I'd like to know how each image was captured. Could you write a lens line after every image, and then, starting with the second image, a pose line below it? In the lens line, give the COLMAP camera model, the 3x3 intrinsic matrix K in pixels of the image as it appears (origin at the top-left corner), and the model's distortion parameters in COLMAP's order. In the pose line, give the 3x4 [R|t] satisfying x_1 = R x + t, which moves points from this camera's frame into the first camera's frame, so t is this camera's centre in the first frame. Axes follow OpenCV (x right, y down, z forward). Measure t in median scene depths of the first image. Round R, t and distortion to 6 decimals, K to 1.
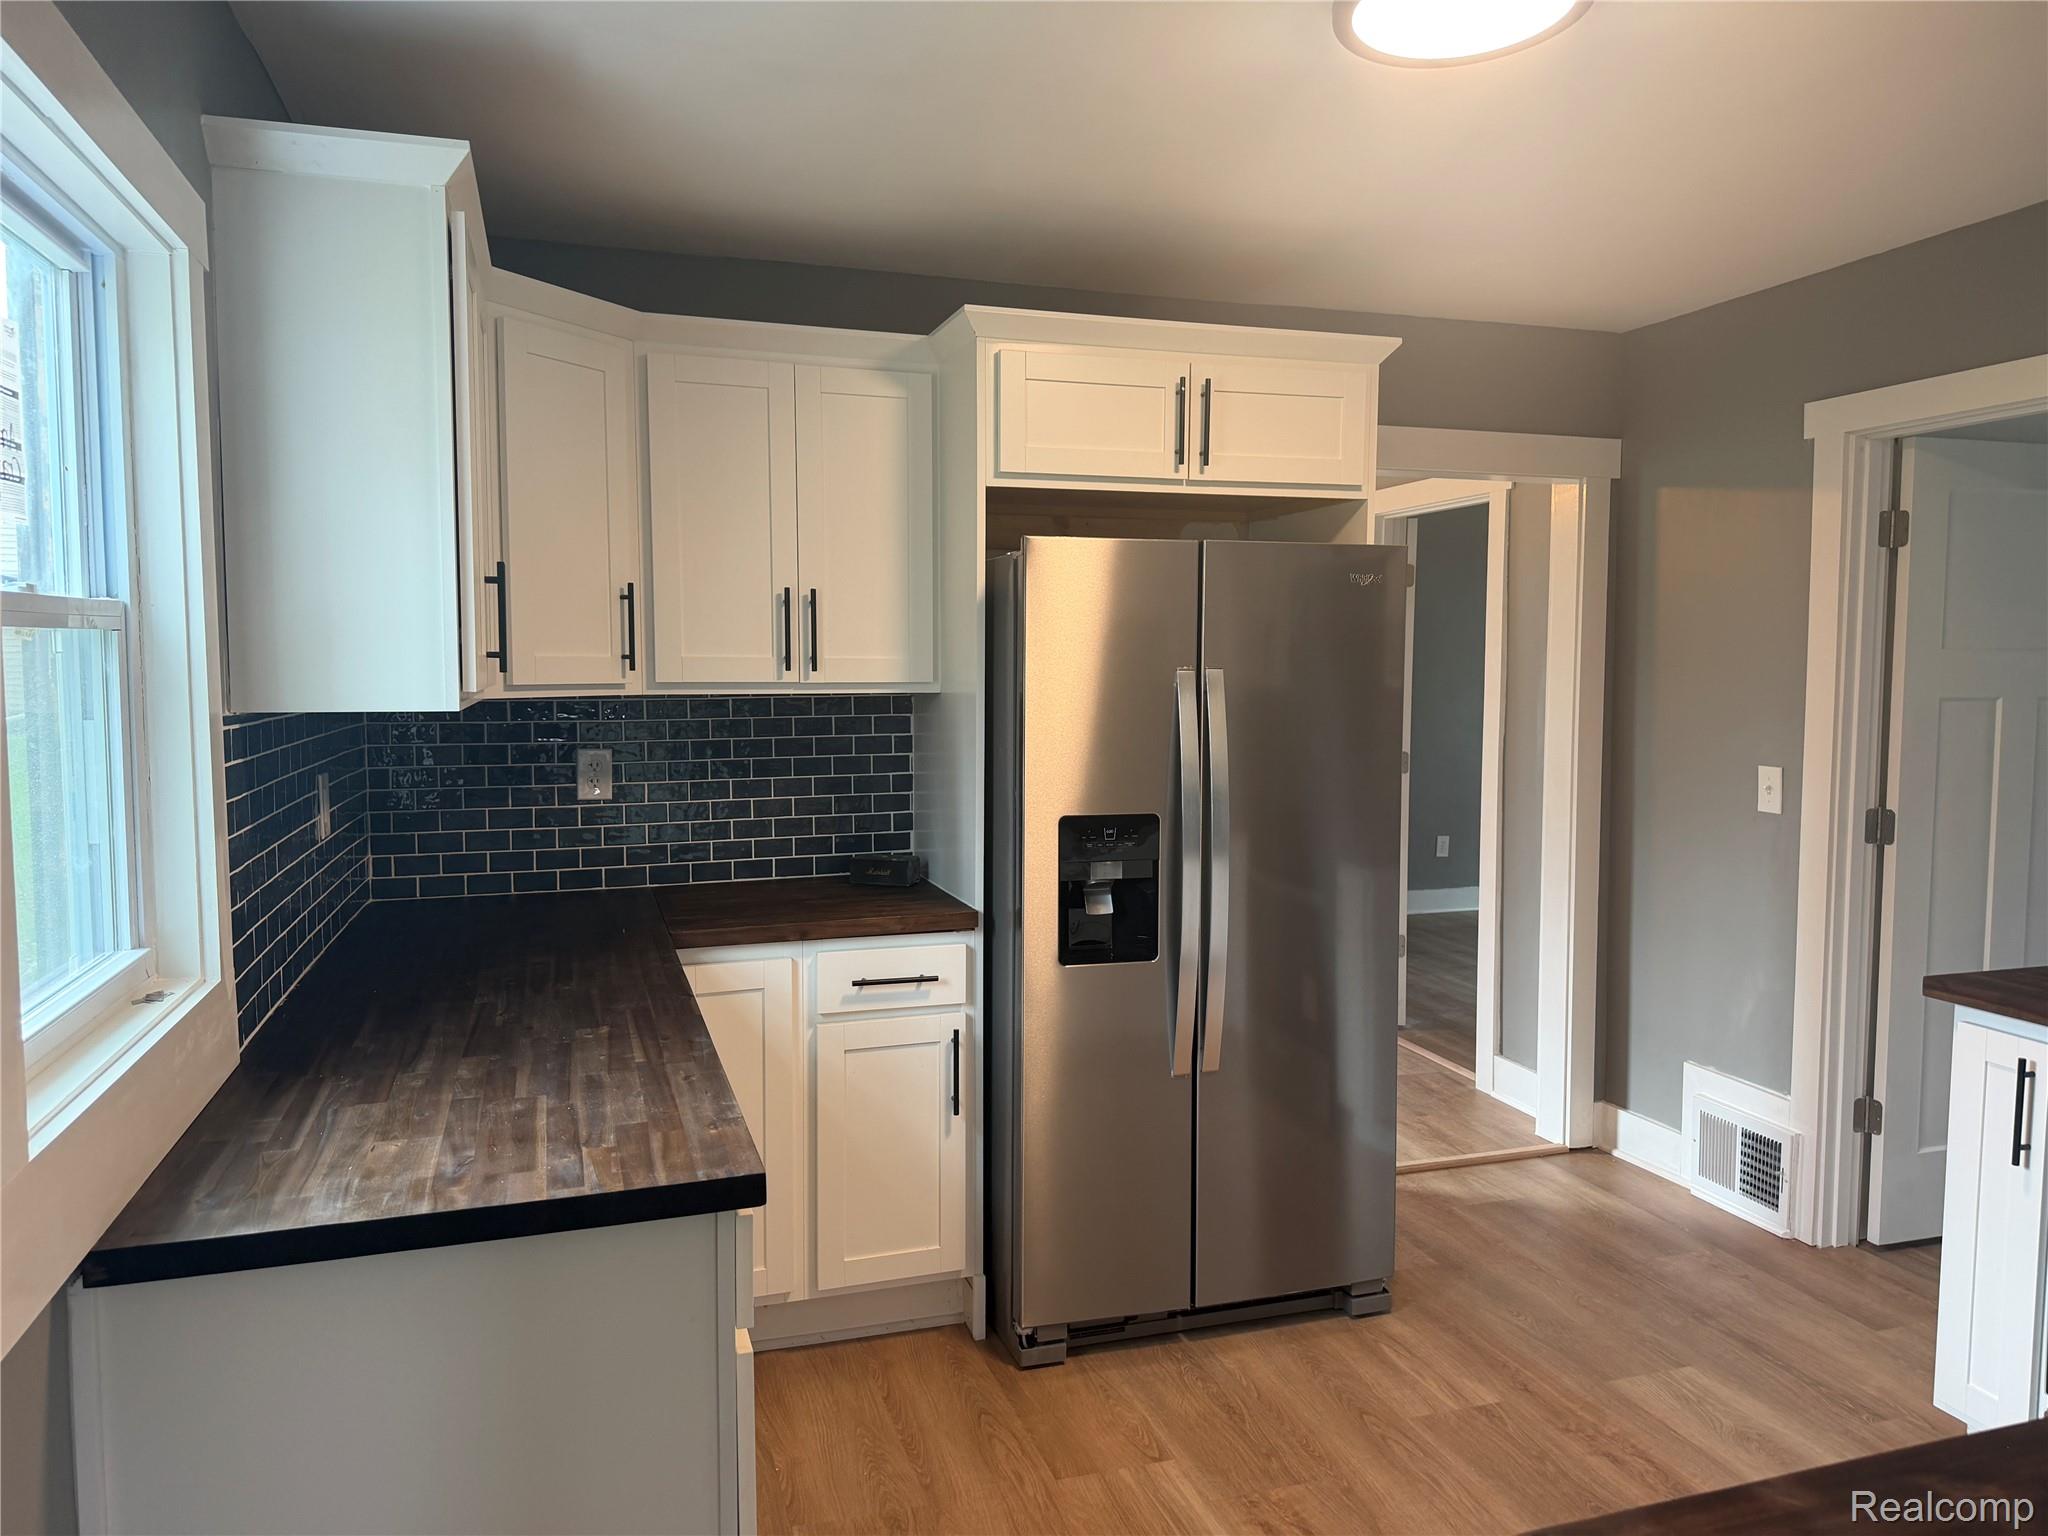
lens RADIAL K [[1468.1, 0, 1036.1], [0, 1468.1, 767.0], [0, 0, 1]] dist [0.104762, -0.145633]
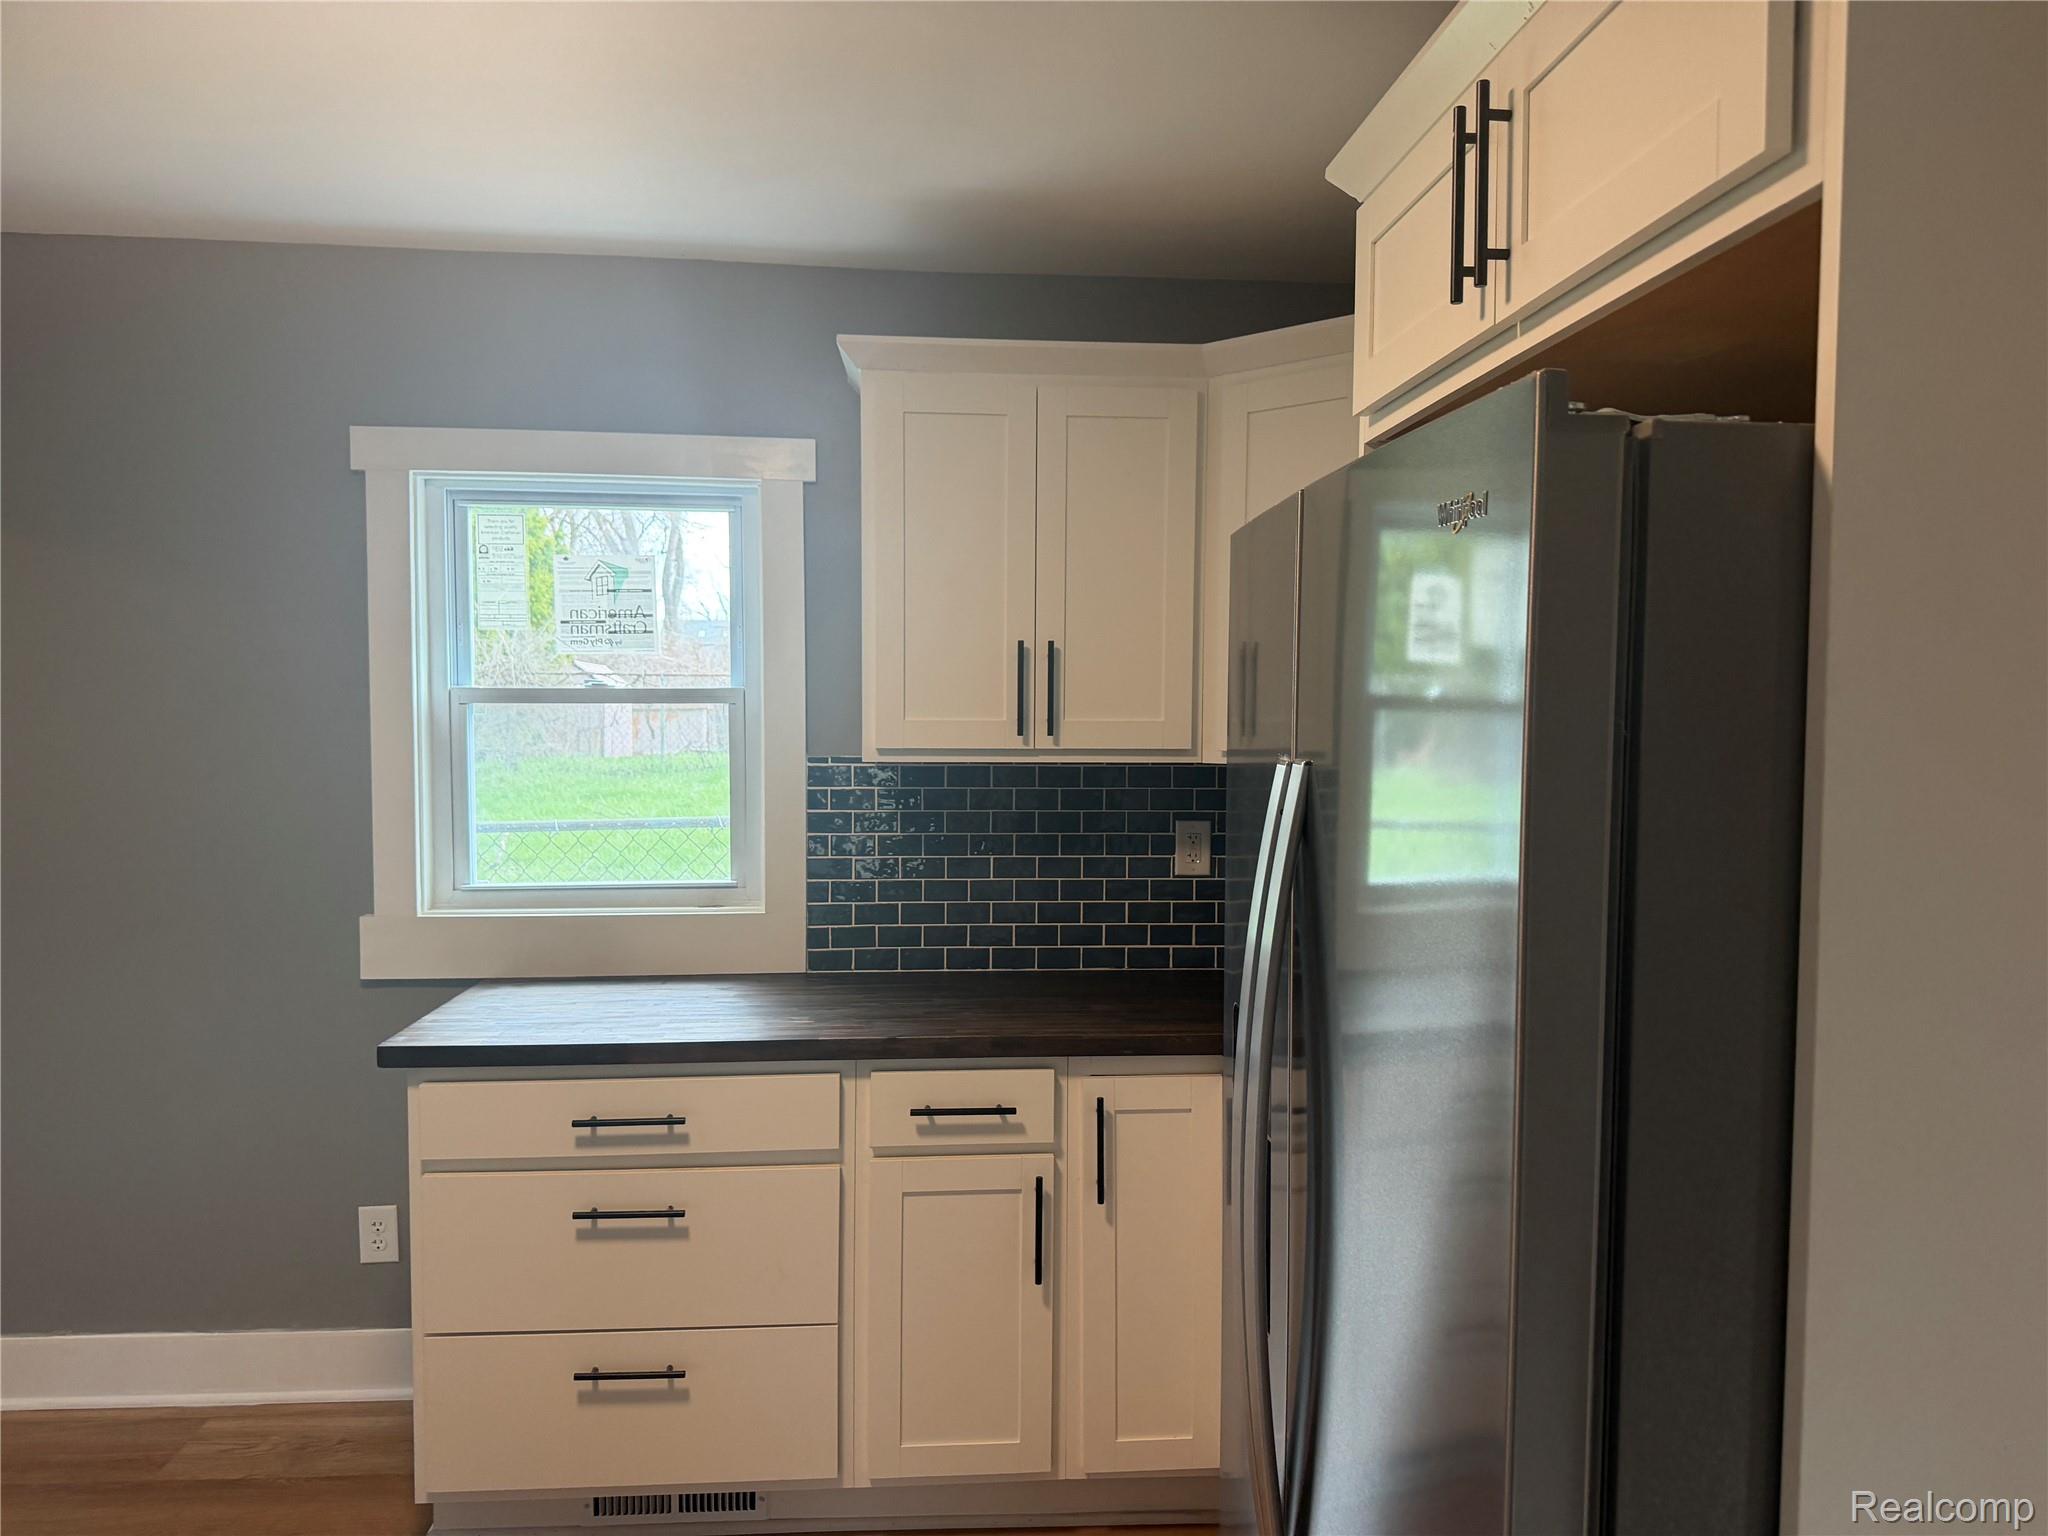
lens RADIAL K [[1396.2, 0, 1026.6], [0, 1396.2, 790.3], [0, 0, 1]] dist [0.061292, -0.000805]
pose [[-0.241885, 0.054105, -0.968795, 0.546350], [-0.079436, 0.993988, 0.075346, -0.080935], [0.967048, 0.095183, -0.236133, 0.997554]]
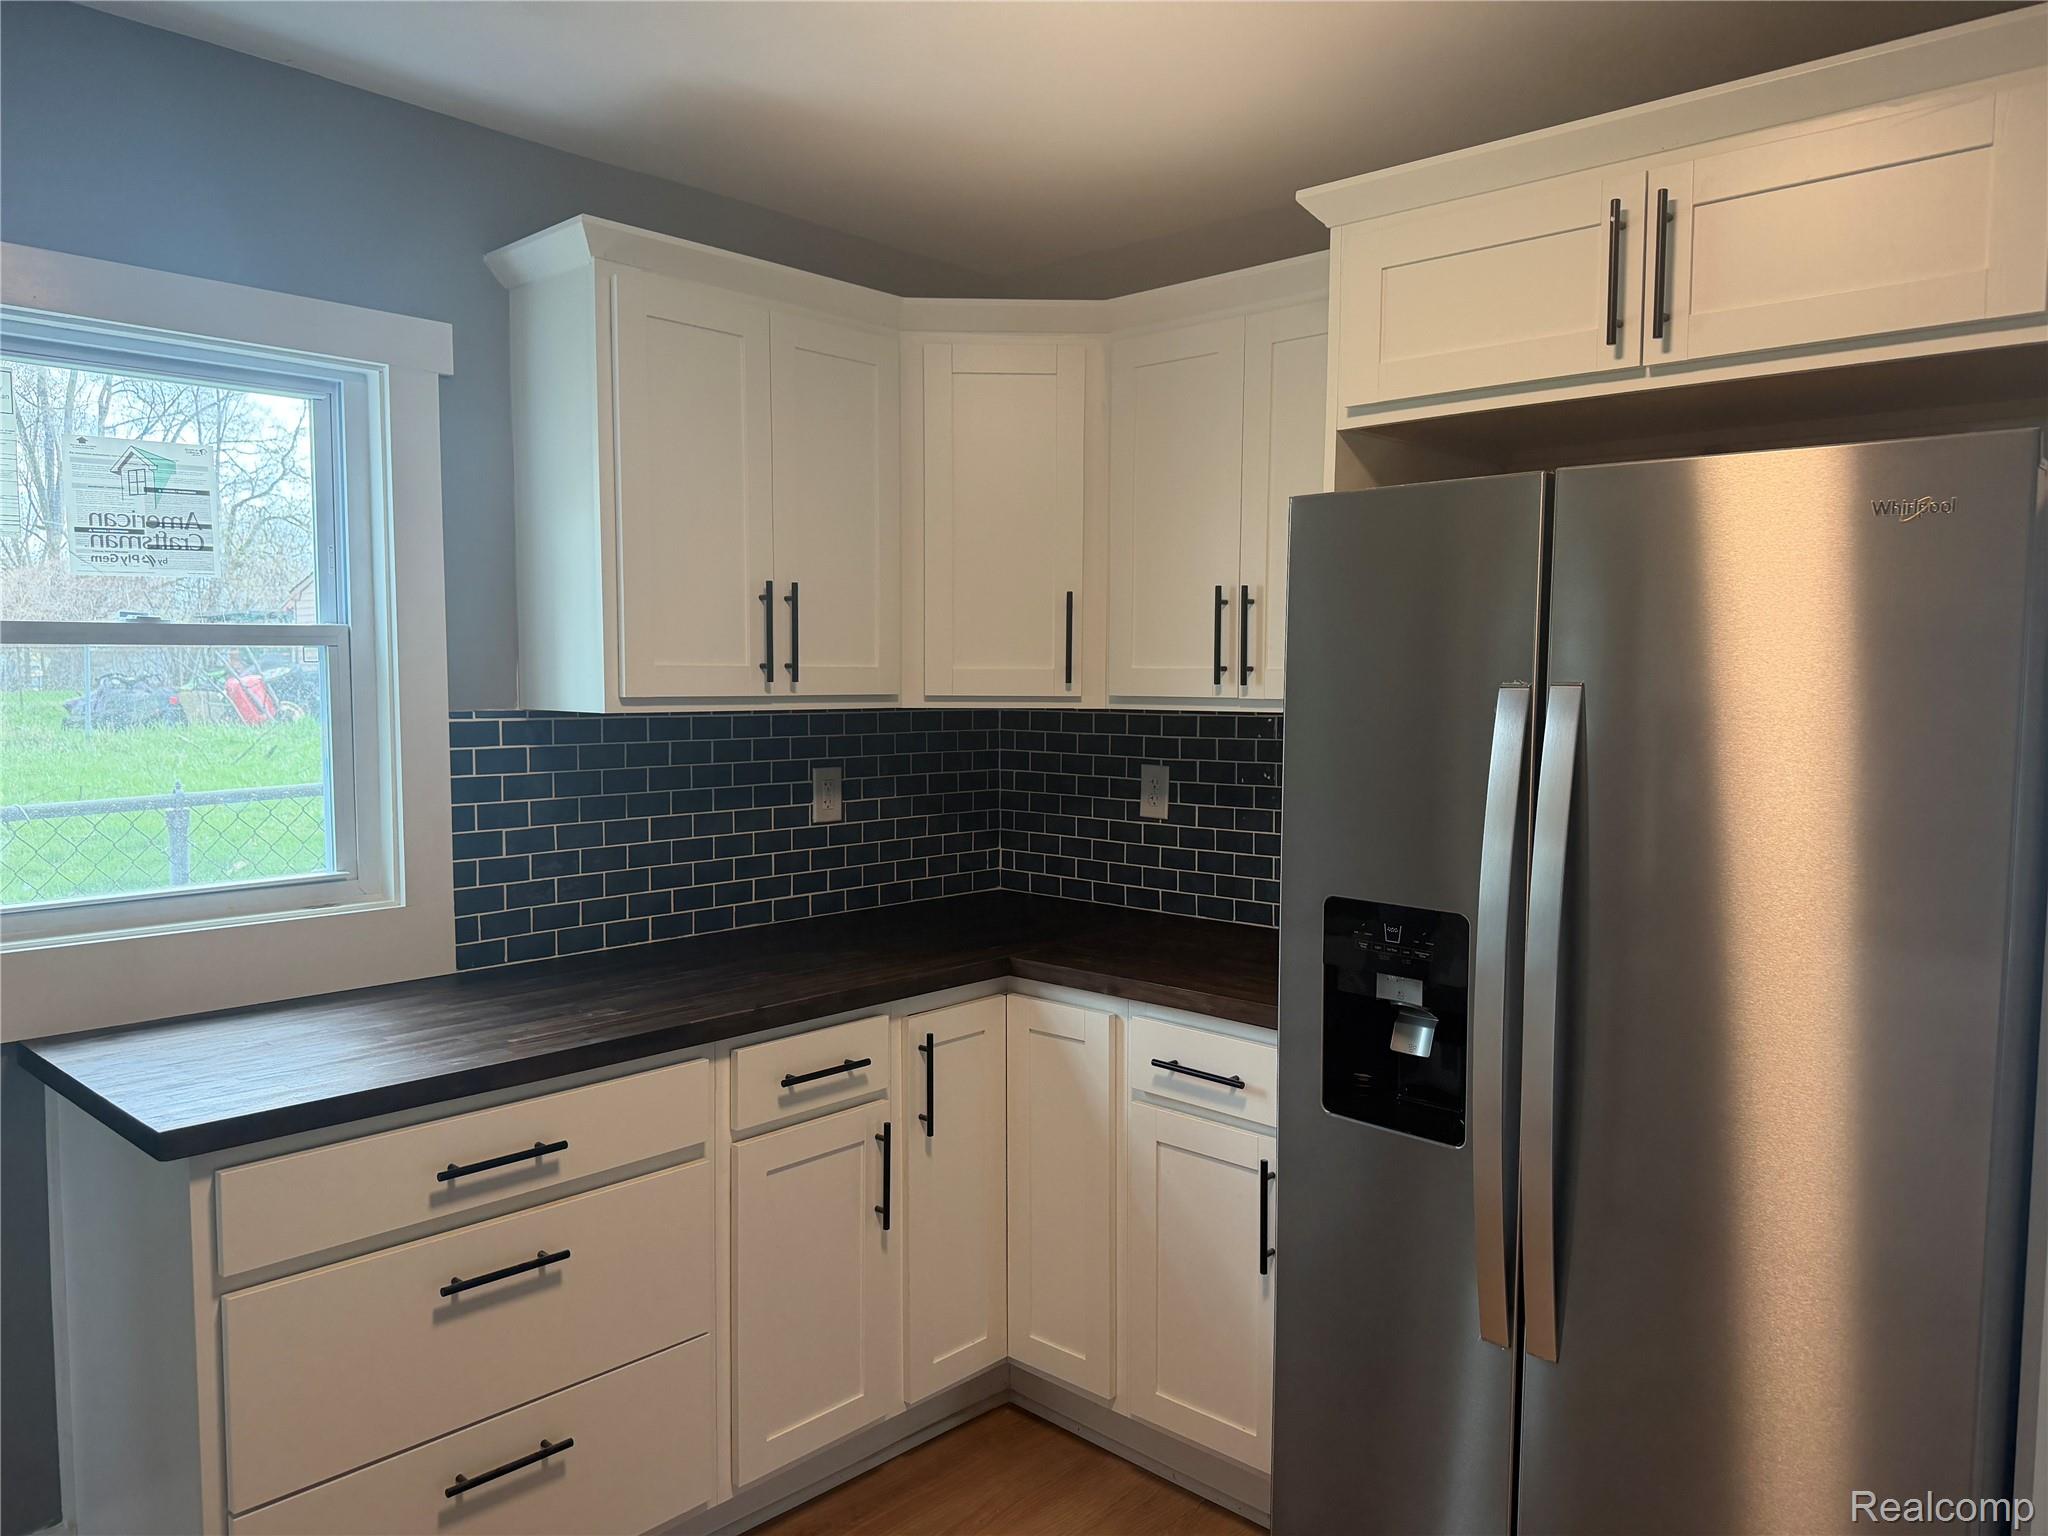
lens RADIAL K [[1428.5, 0, 1026.4], [0, 1428.5, 768.9], [0, 0, 1]] dist [0.084084, -0.118888]
pose [[0.470876, 0.060638, -0.880113, 0.525406], [-0.069660, 0.997076, 0.031427, -0.036286], [0.879445, 0.046511, 0.473723, 0.532562]]
